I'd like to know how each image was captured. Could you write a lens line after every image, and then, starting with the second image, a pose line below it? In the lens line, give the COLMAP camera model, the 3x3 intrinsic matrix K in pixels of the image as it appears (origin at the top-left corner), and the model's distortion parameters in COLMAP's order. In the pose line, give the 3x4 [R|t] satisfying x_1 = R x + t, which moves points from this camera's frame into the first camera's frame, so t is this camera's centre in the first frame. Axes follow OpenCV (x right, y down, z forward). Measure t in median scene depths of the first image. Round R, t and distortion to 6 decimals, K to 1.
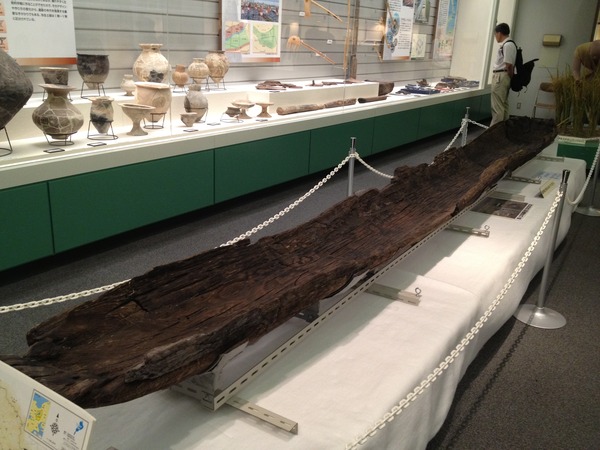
lens RADIAL K [[562.9, 0, 300.0], [0, 562.9, 225.0], [0, 0, 1]] dist [0.124300, -0.229956]
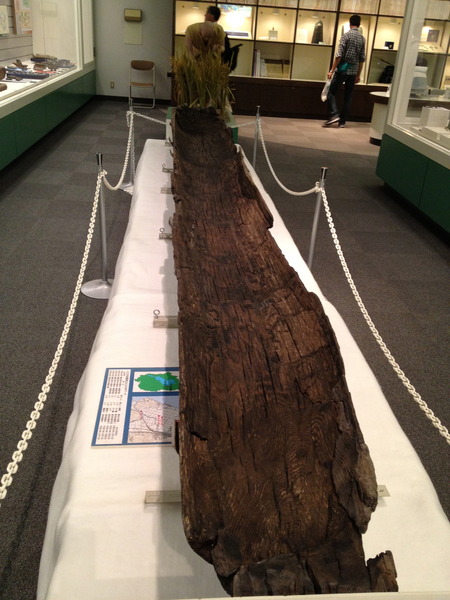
lens RADIAL K [[562.9, 0, 225.0], [0, 562.9, 300.0], [0, 0, 1]] dist [0.124300, -0.229956]
pose [[0.793400, -0.257890, 0.551370, -0.364065], [0.161295, 0.962507, 0.218092, -0.120564], [-0.586942, -0.084100, 0.805250, 0.198953]]
